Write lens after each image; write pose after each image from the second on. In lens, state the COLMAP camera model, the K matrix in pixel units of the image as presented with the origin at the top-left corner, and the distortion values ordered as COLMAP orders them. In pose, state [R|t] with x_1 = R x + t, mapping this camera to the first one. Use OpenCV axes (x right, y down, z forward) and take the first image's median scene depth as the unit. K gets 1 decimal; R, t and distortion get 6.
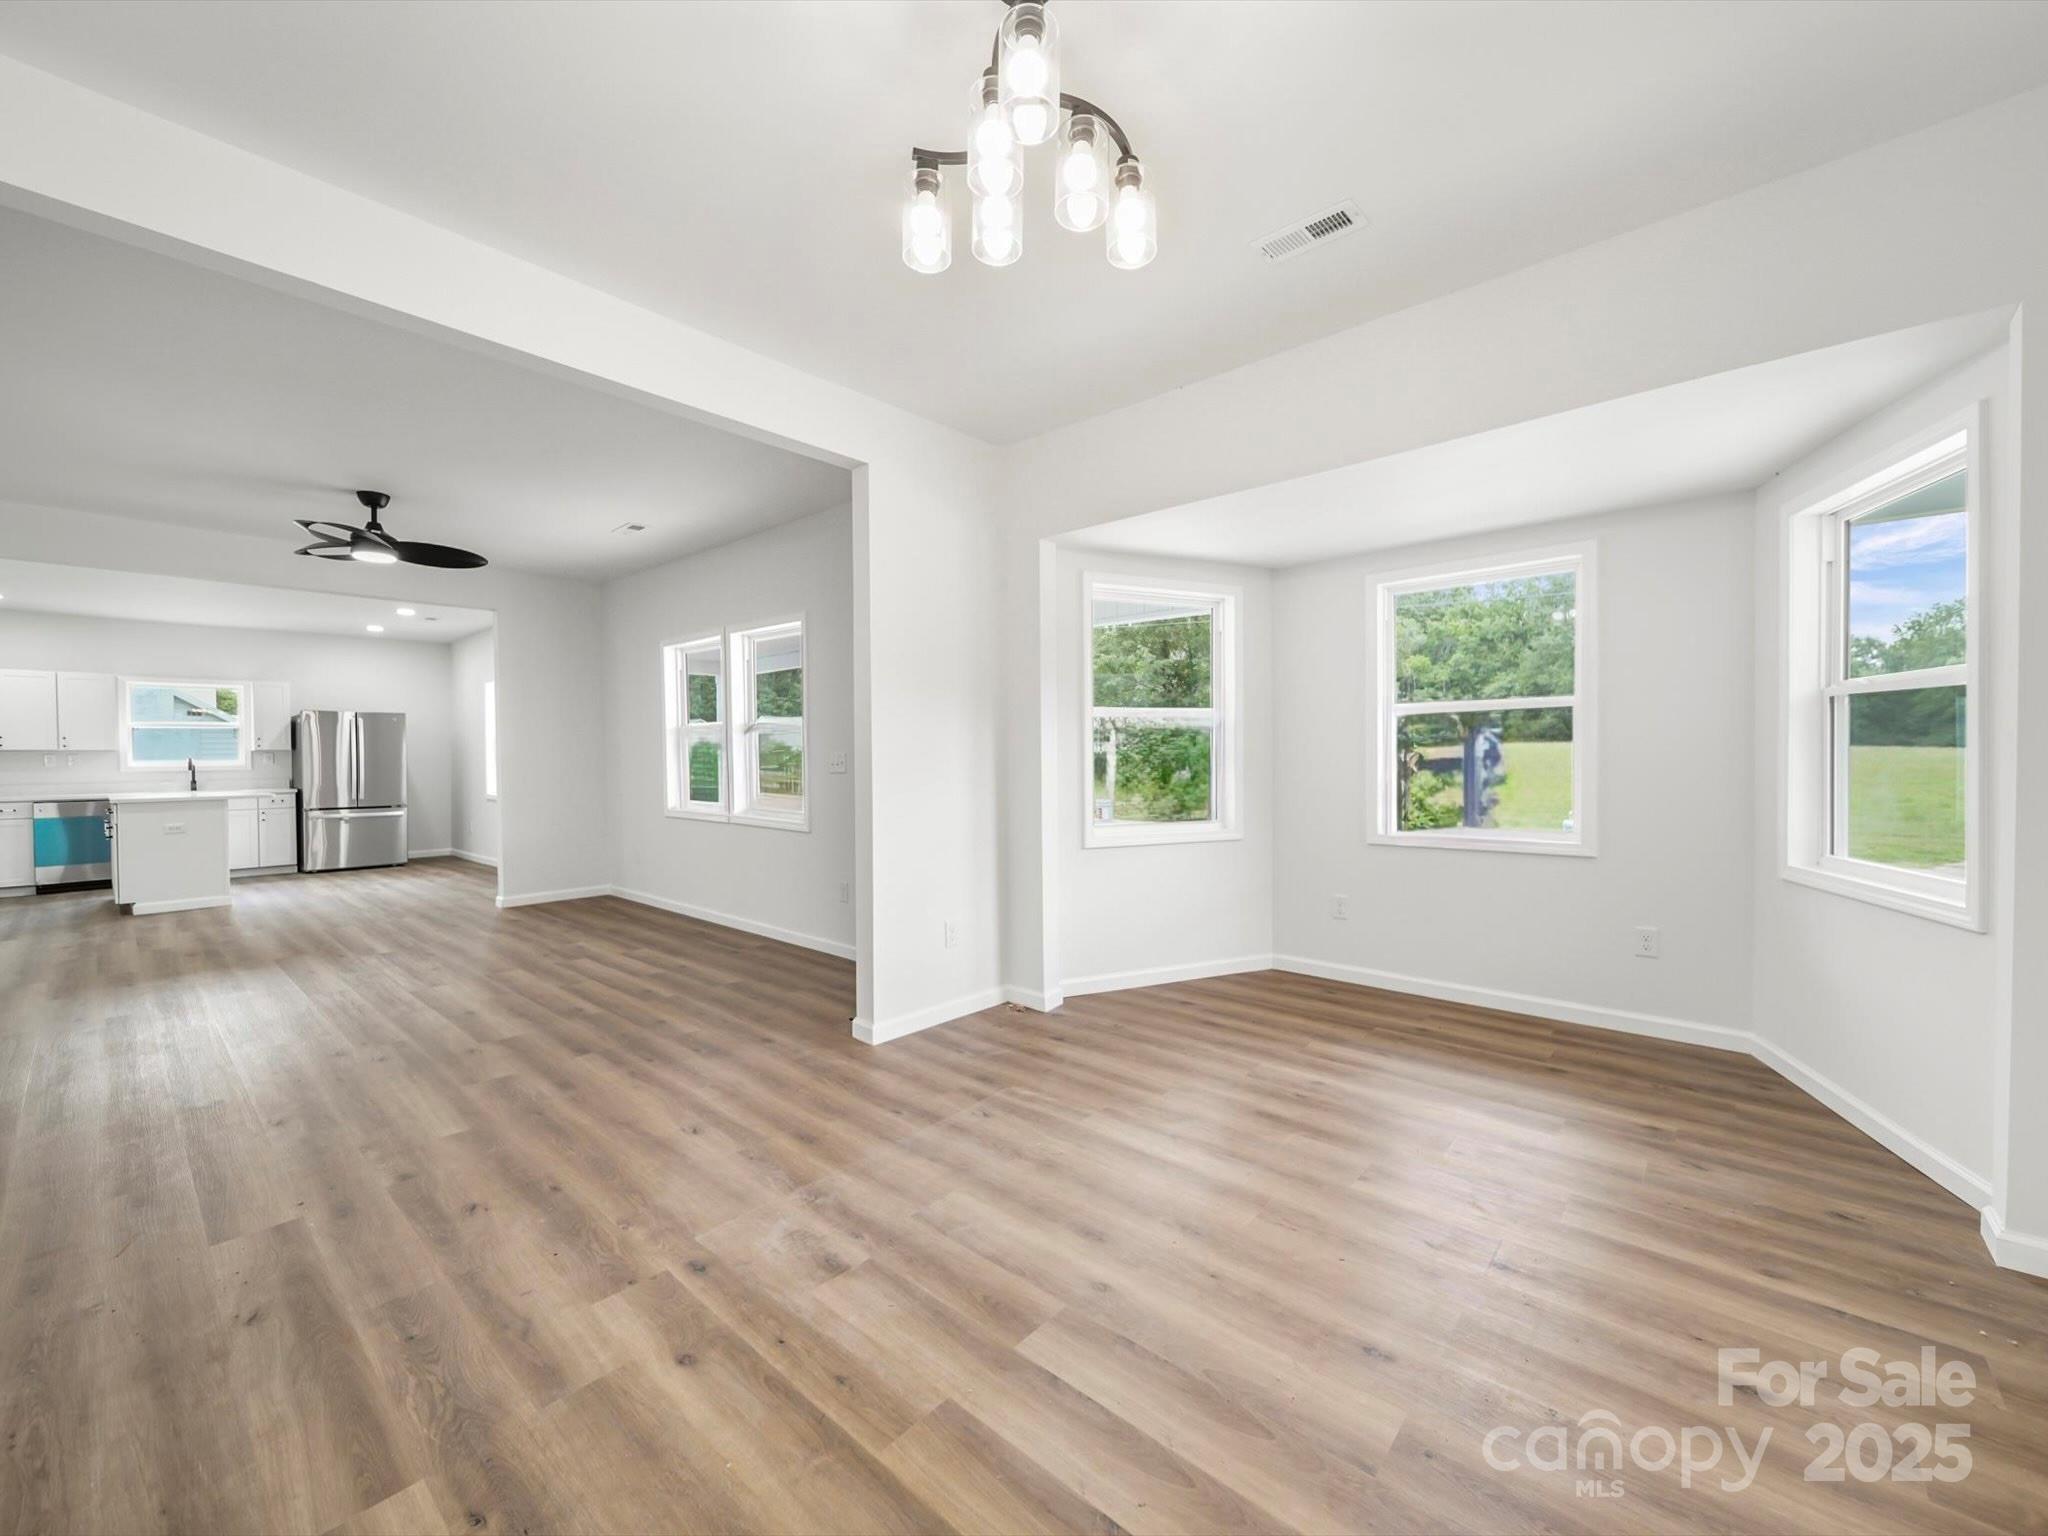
lens RADIAL K [[823.9, 0, 1027.8], [0, 823.9, 766.9], [0, 0, 1]] dist [0.000922, -0.000968]
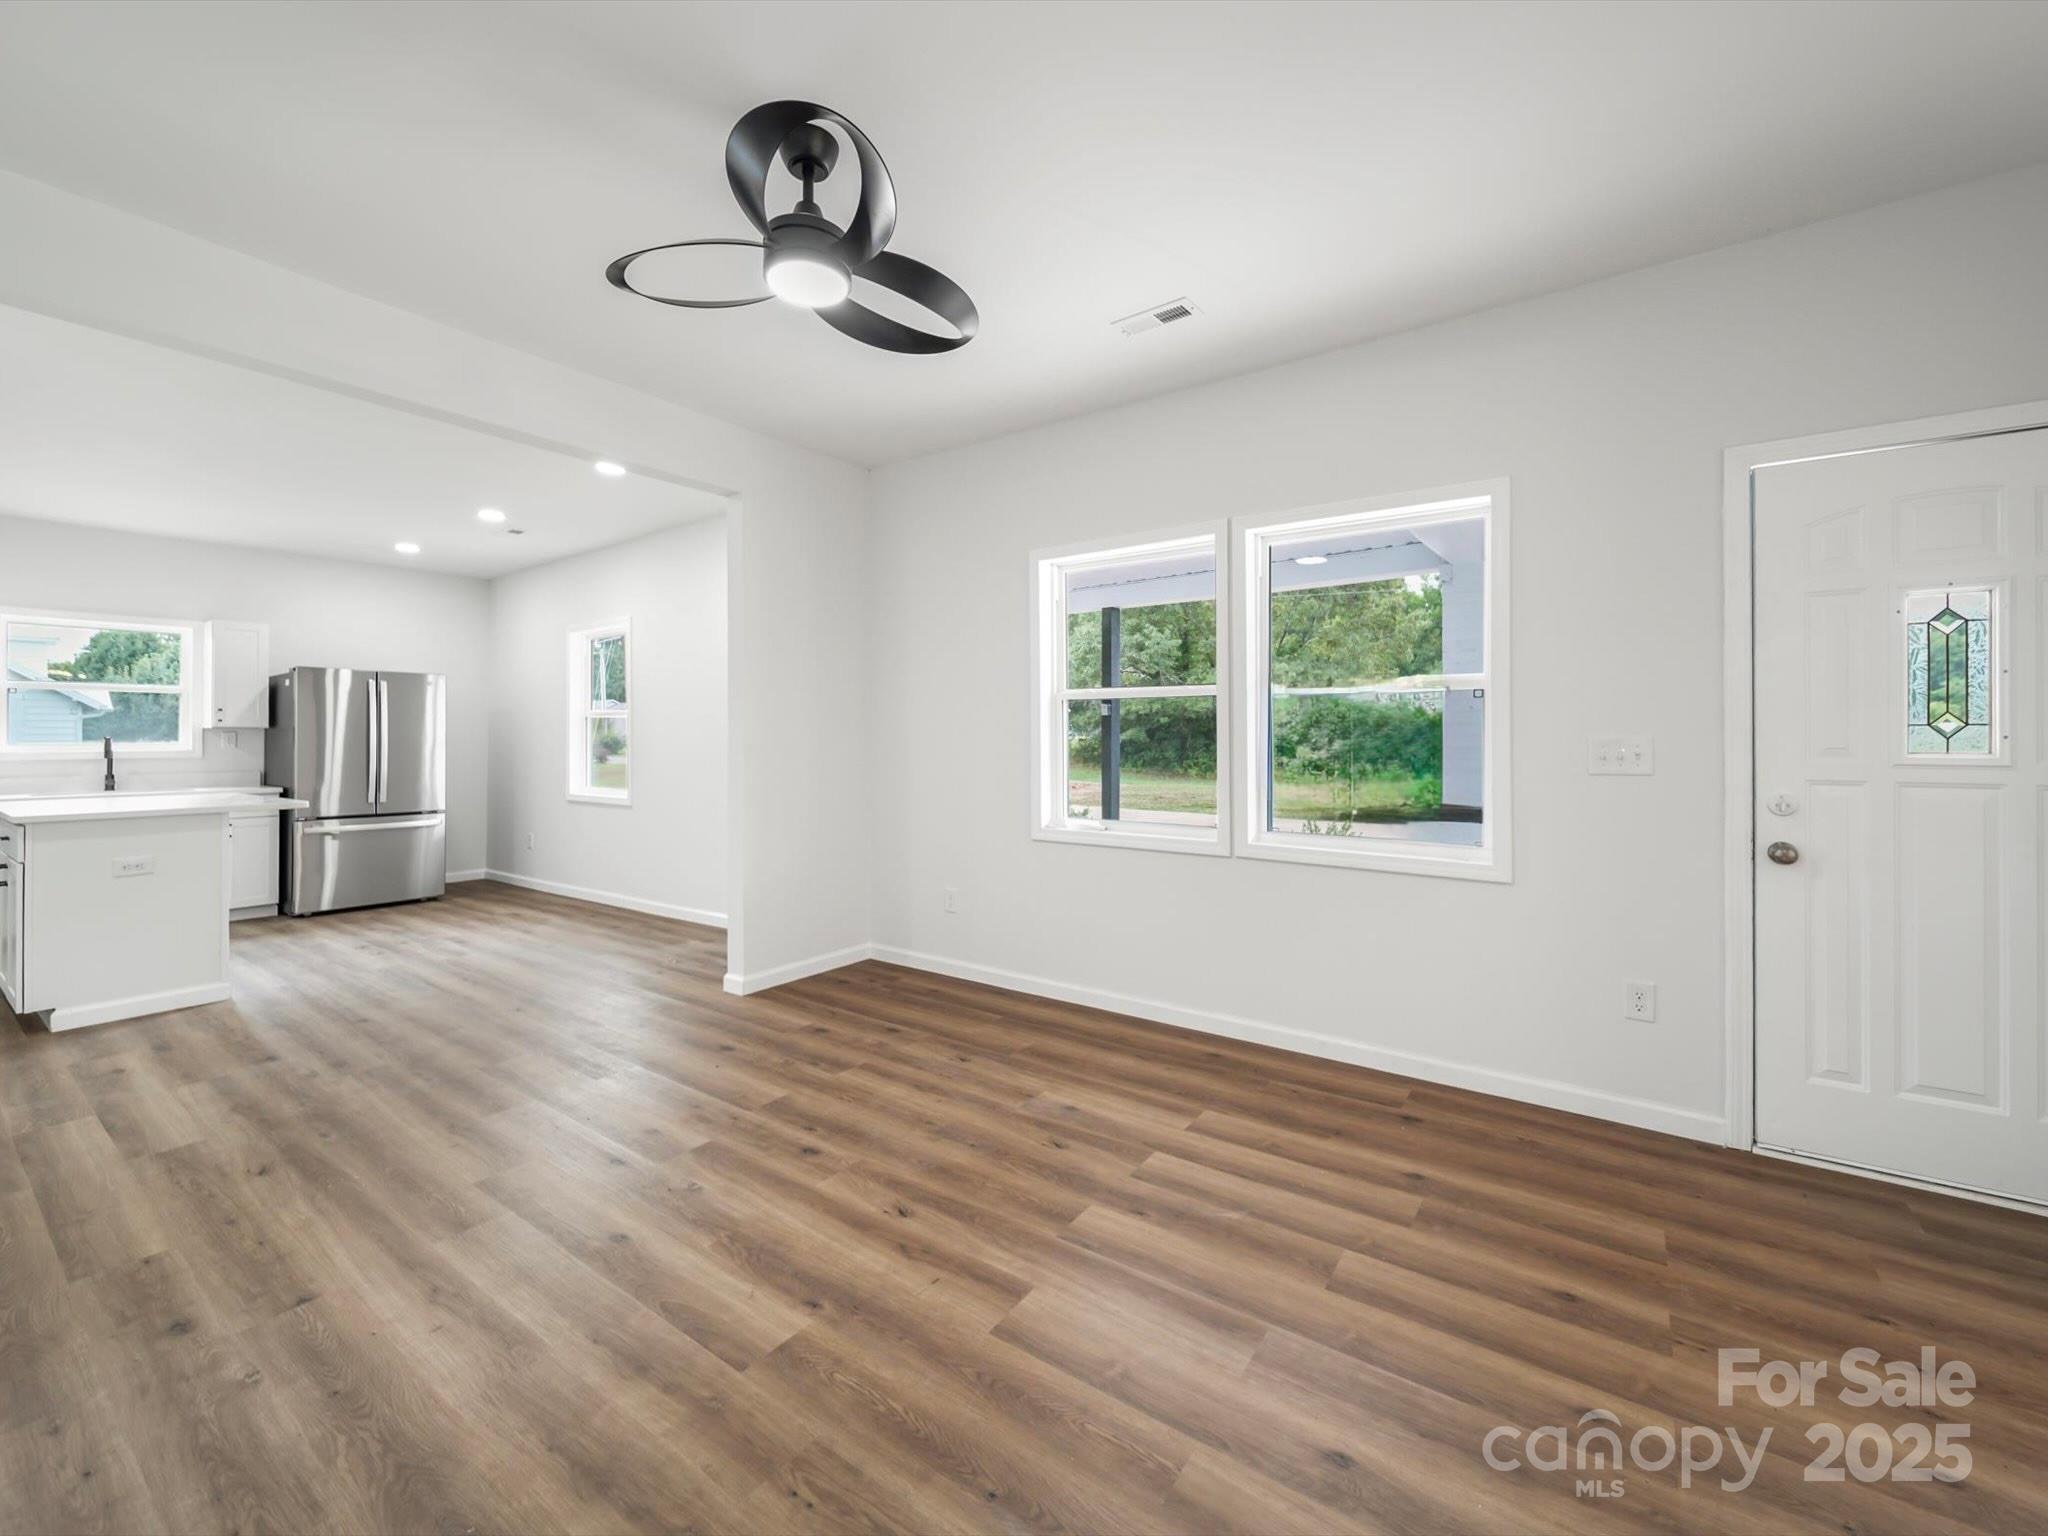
lens RADIAL K [[823.9, 0, 1018.3], [0, 823.9, 733.3], [0, 0, 1]] dist [0.000922, -0.000968]
pose [[0.994222, 0.005197, 0.107217, -0.945980], [-0.002865, 0.999756, -0.021897, -0.008885], [-0.107305, 0.021464, 0.993994, 0.723506]]
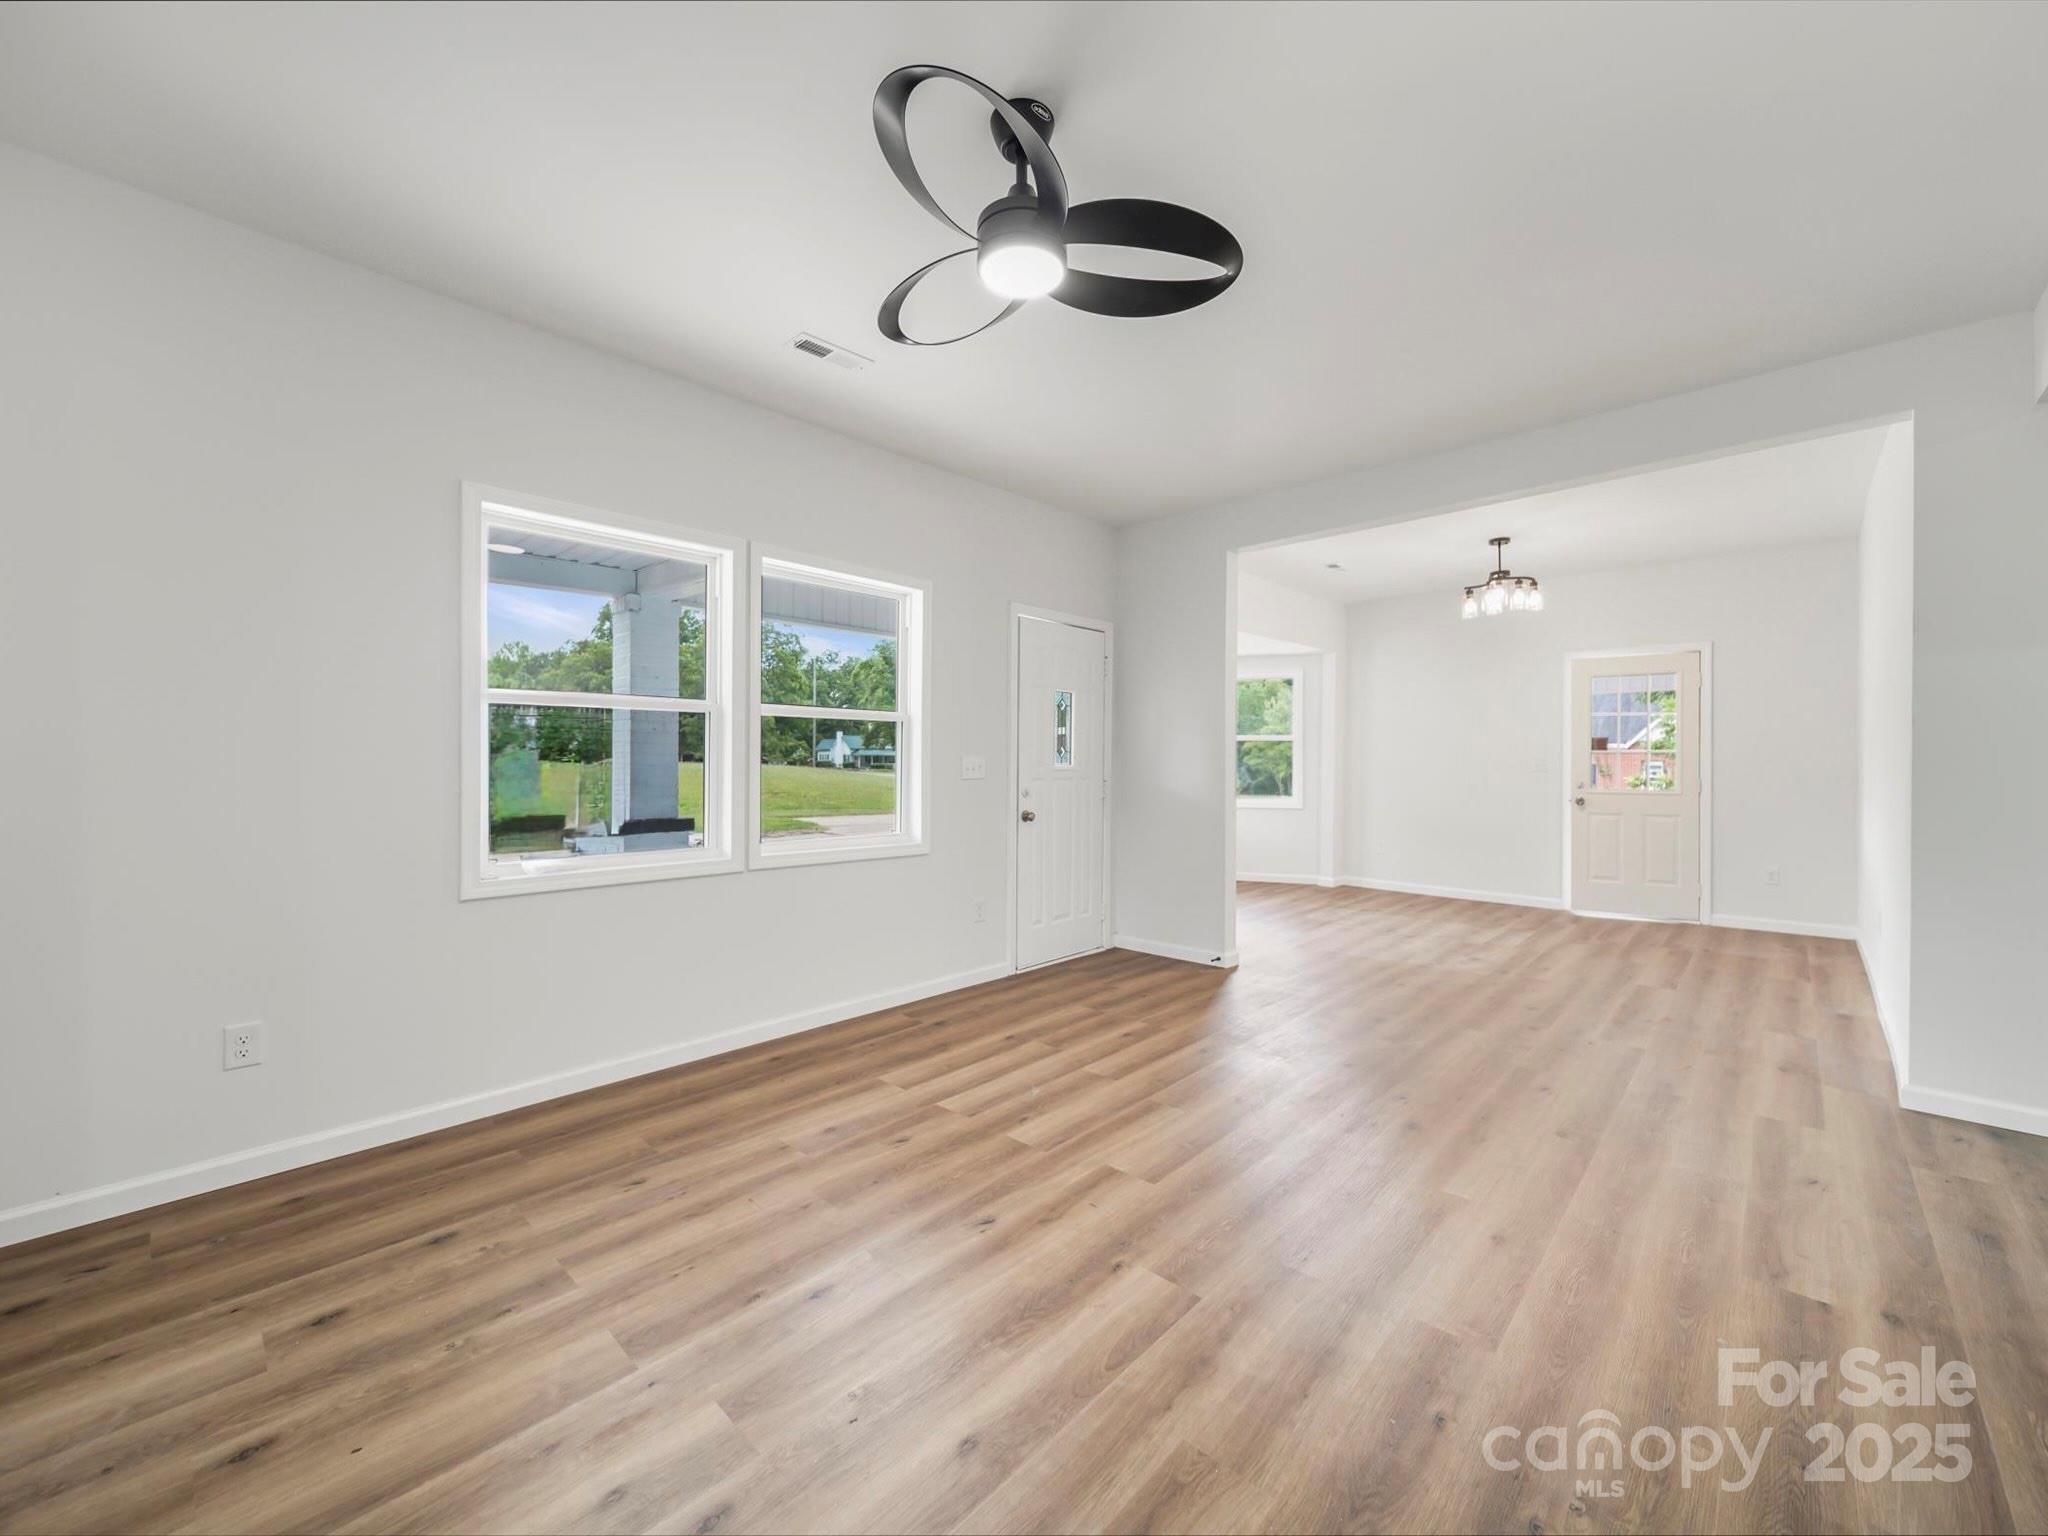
lens RADIAL K [[823.9, 0, 1038.9], [0, 823.9, 761.7], [0, 0, 1]] dist [0.000922, -0.000968]
pose [[0.015374, 0.002207, 0.999879, -1.581350], [0.011777, 0.999928, -0.002388, -0.010984], [-0.999812, 0.011812, 0.015347, 1.292769]]
